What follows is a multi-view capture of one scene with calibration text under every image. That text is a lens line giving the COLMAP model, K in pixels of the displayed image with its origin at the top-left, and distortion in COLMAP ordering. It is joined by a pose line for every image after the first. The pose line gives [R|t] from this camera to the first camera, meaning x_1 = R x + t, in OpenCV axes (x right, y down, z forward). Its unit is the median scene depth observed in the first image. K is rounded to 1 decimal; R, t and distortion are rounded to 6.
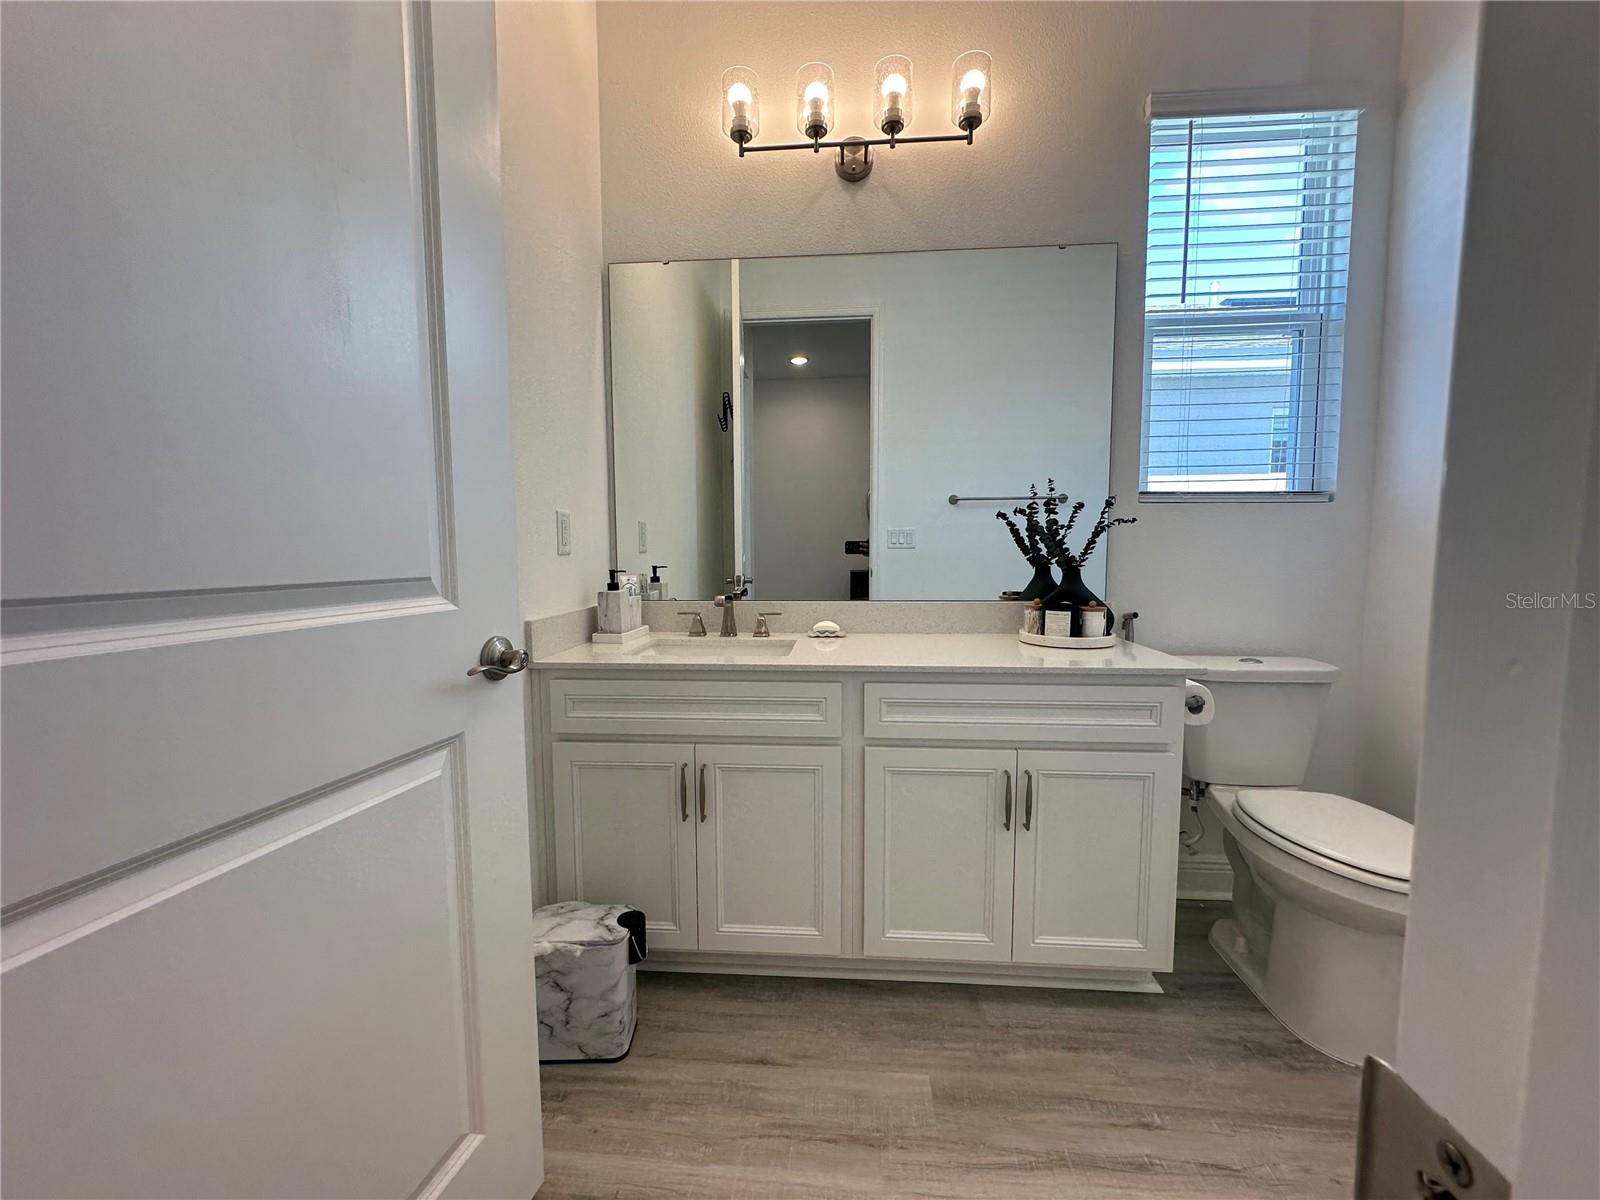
lens RADIAL K [[639.9, 0, 801.1], [0, 639.9, 600.4], [0, 0, 1]] dist [0.001088, 0.000275]
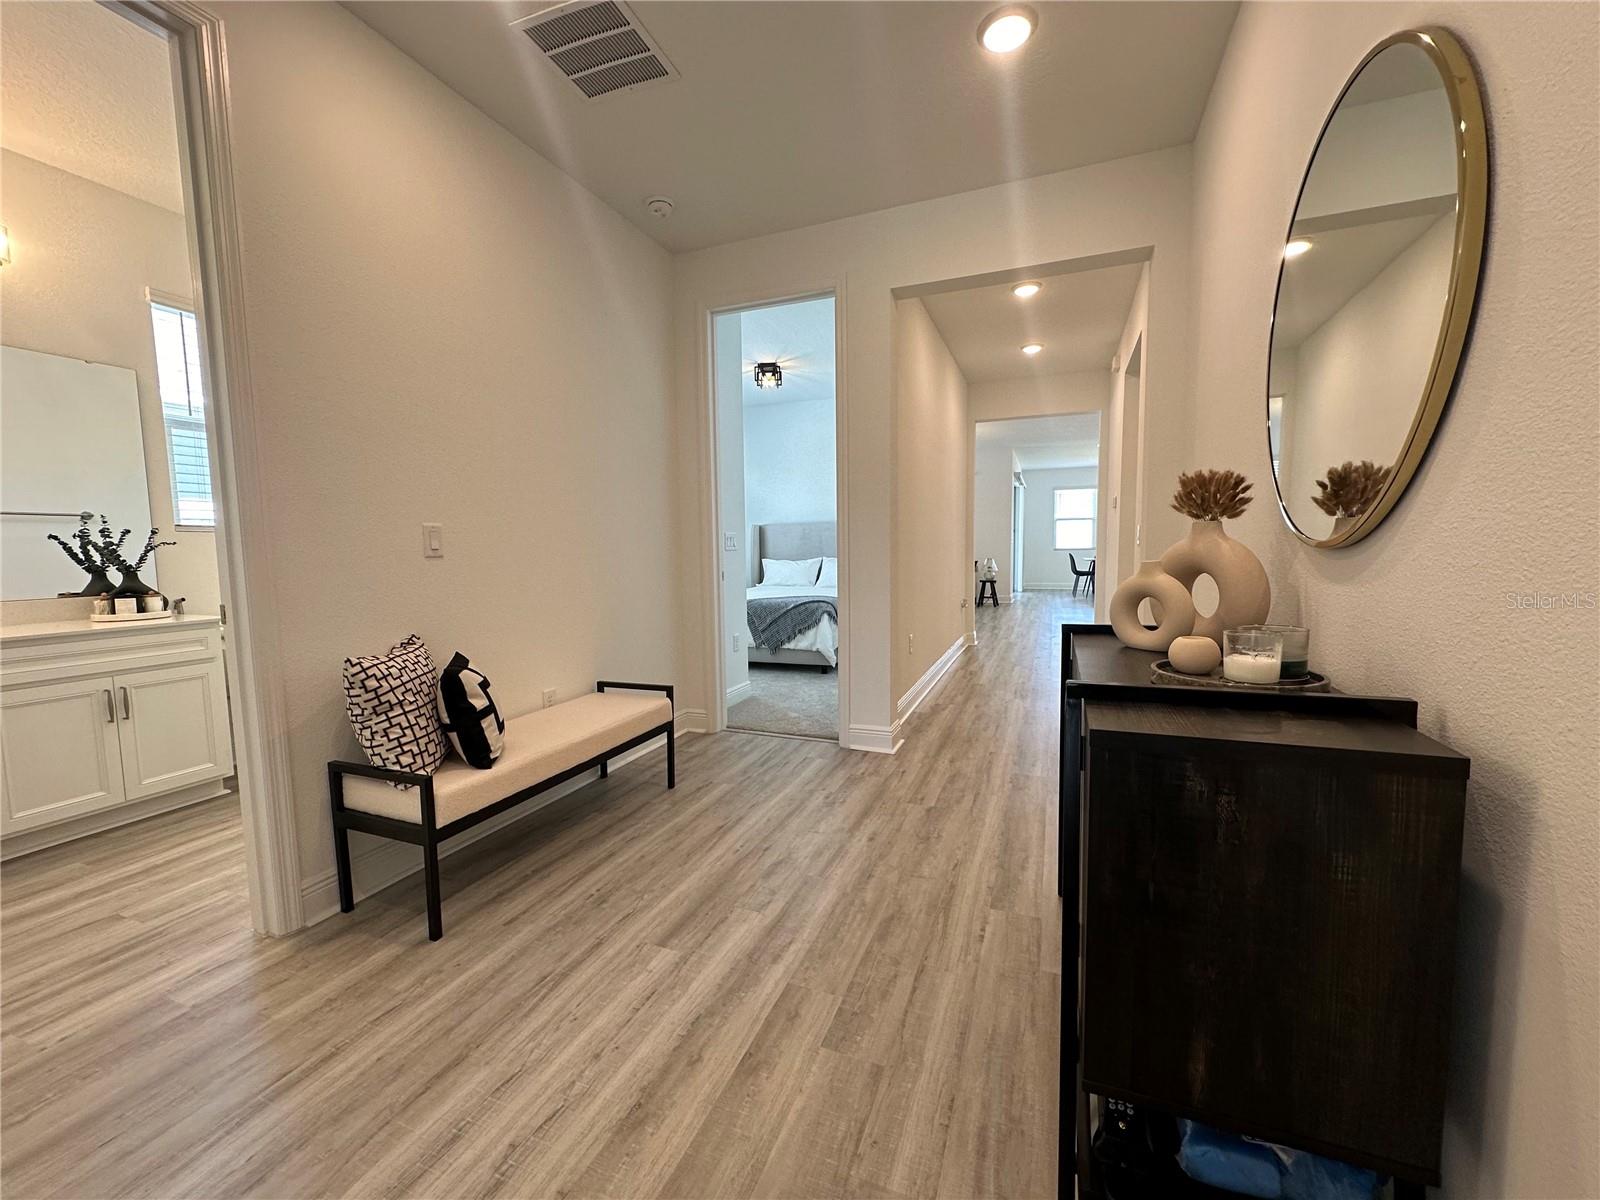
lens RADIAL K [[631.8, 0, 816.2], [0, 631.8, 603.1], [0, 0, 1]] dist [-0.007974, -0.000079]
pose [[0.283950, -0.086534, 0.954926, -0.594375], [0.090574, 0.993887, 0.063133, 0.082973], [-0.954552, 0.068565, 0.290051, -1.092180]]
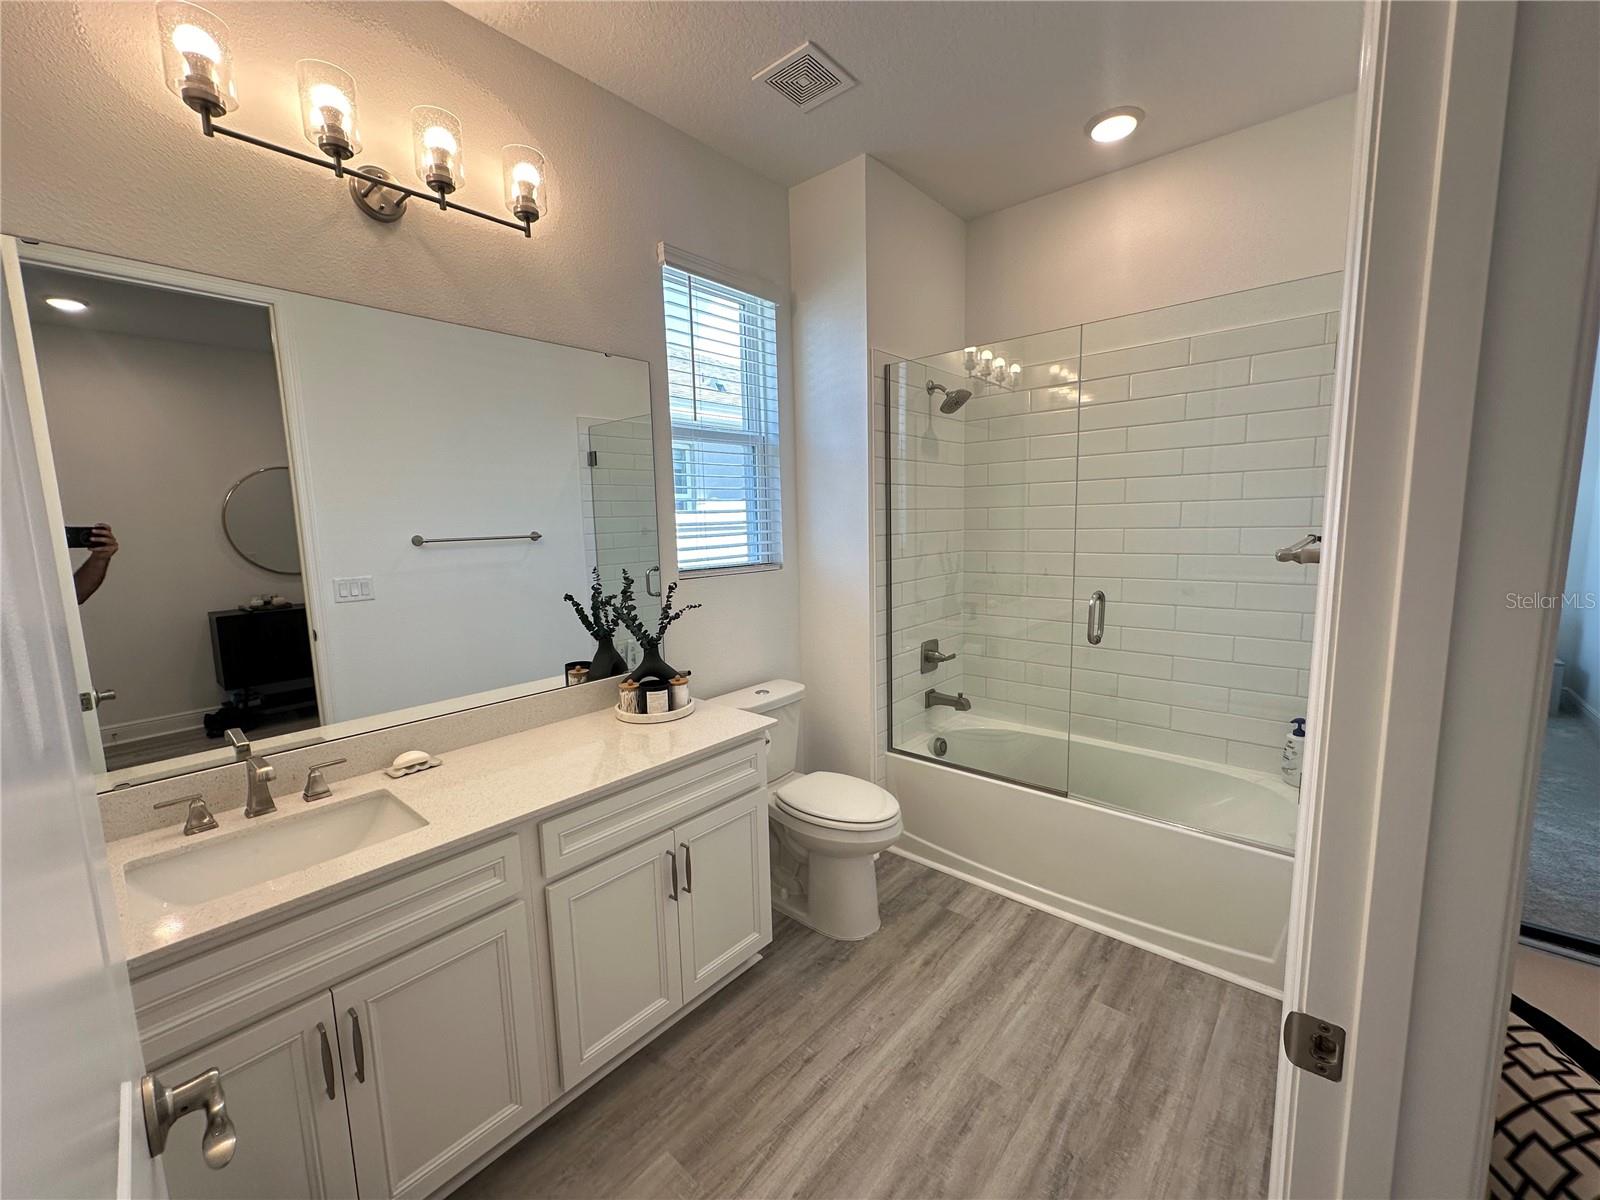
lens RADIAL K [[639.9, 0, 801.1], [0, 639.9, 600.4], [0, 0, 1]] dist [0.001088, 0.000275]
pose [[0.598801, -0.112313, 0.792984, -0.323520], [0.086467, 0.993397, 0.075406, -0.200387], [-0.796217, 0.023414, 0.604558, 0.091770]]
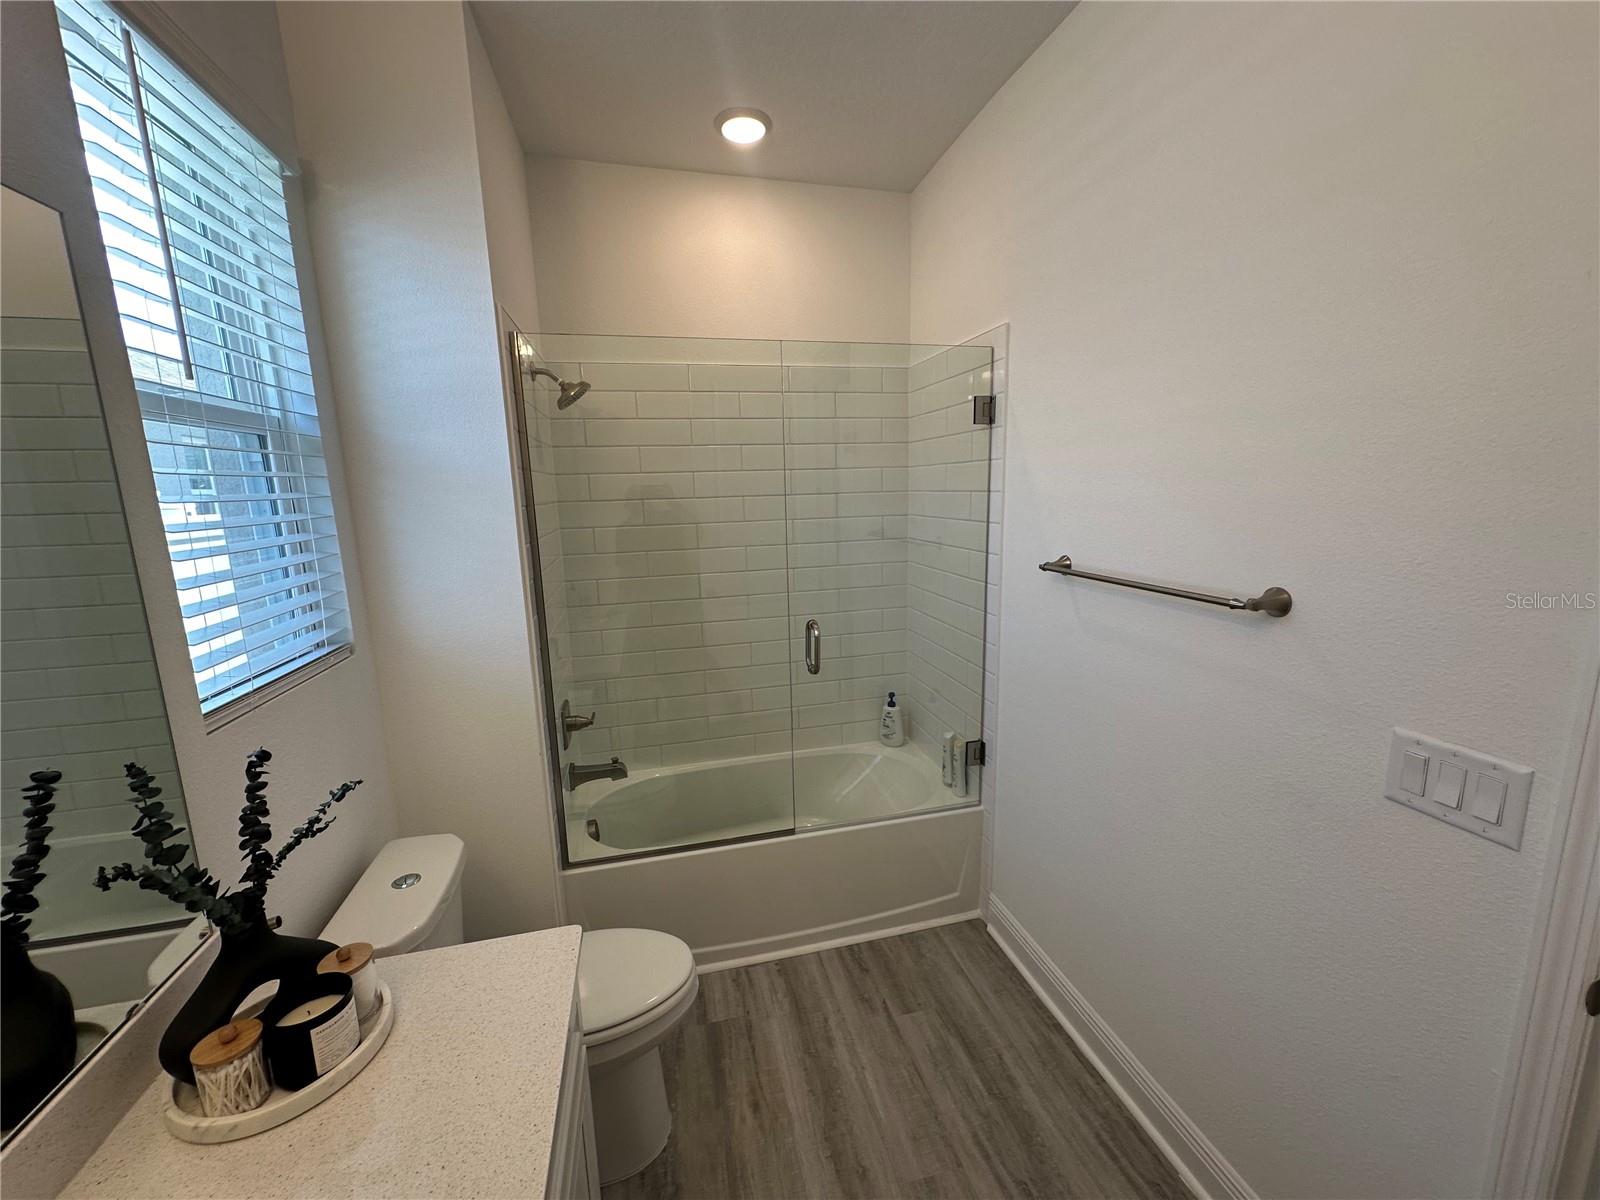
lens RADIAL K [[631.8, 0, 816.2], [0, 631.8, 603.1], [0, 0, 1]] dist [-0.007974, -0.000079]
pose [[-0.311036, -0.156642, 0.937401, -0.119859], [0.102649, 0.975018, 0.196987, -0.337365], [-0.944839, 0.157493, -0.287186, 0.693077]]
